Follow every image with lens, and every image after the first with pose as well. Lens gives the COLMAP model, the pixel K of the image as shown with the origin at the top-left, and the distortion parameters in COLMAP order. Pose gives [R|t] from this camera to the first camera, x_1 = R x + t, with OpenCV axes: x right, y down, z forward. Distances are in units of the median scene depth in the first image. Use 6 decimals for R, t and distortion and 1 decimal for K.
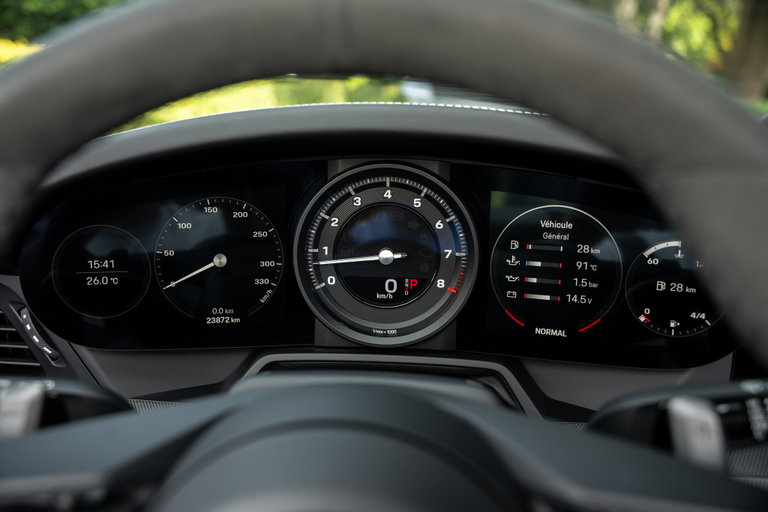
lens RADIAL K [[674.2, 0, 380.8], [0, 674.2, 256.9], [0, 0, 1]] dist [-0.074091, 0.005586]
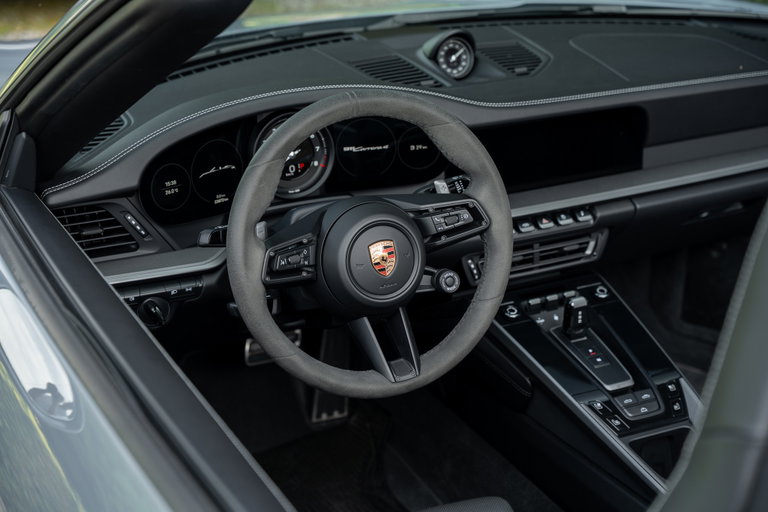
lens RADIAL K [[1246.4, 0, 379.9], [0, 1246.4, 268.1], [0, 0, 1]] dist [0.161037, 0.000000]
pose [[0.875324, -0.212509, 0.434336, -1.494082], [0.144991, 0.972268, 0.183502, -0.327790], [-0.461287, -0.097648, 0.881861, -2.542533]]
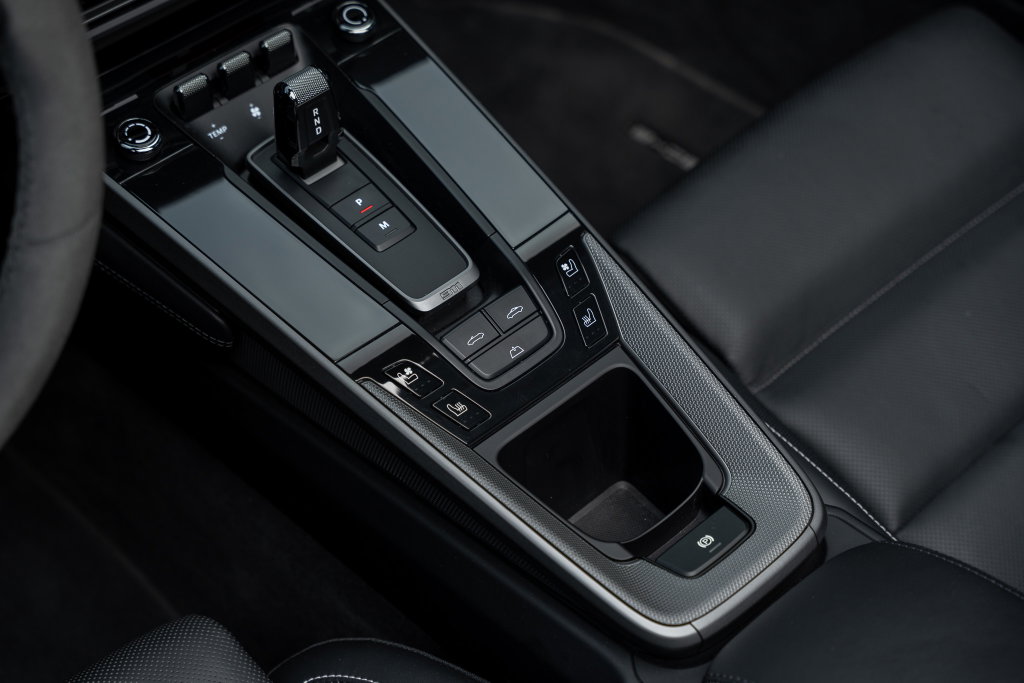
lens RADIAL K [[1961.3, 0, 514.1], [0, 1961.3, 344.3], [0, 0, 1]] dist [0.286913, 0.000000]
pose [[0.681560, -0.535960, 0.498221, -0.435705], [0.224397, 0.801126, 0.554836, -0.425191], [-0.696507, -0.266355, 0.666283, -1.203574]]
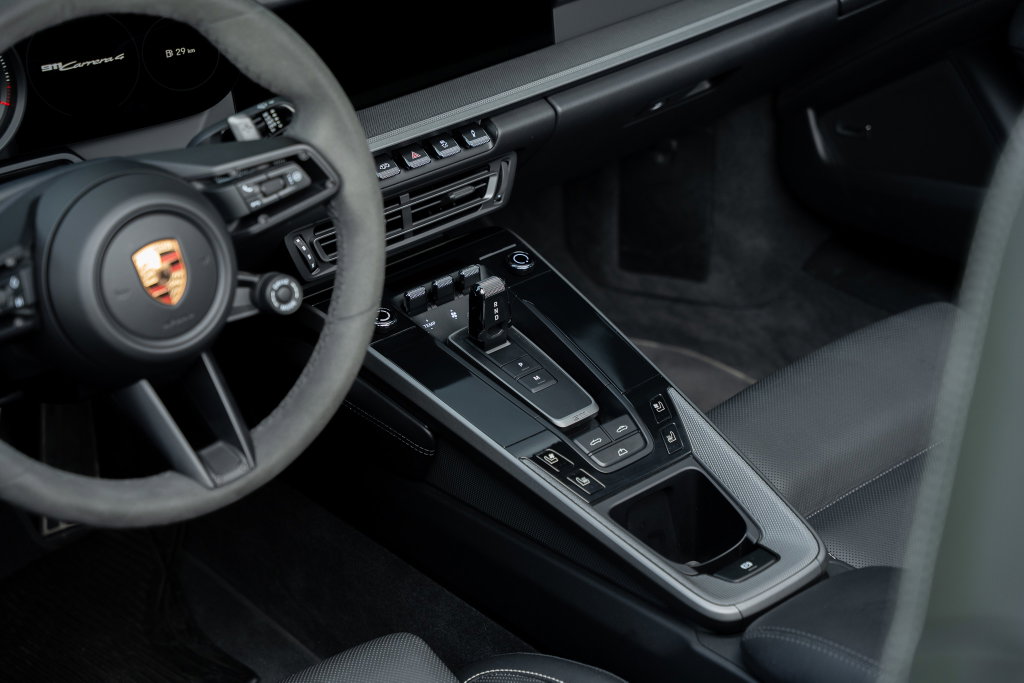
lens RADIAL K [[1923.2, 0, 513.9], [0, 1923.2, 350.7], [0, 0, 1]] dist [0.265251, 0.000000]
pose [[0.723701, -0.370024, 0.582529, -1.371978], [0.221102, 0.923930, 0.312198, -0.415586], [-0.653736, -0.097140, 0.750462, -2.111040]]
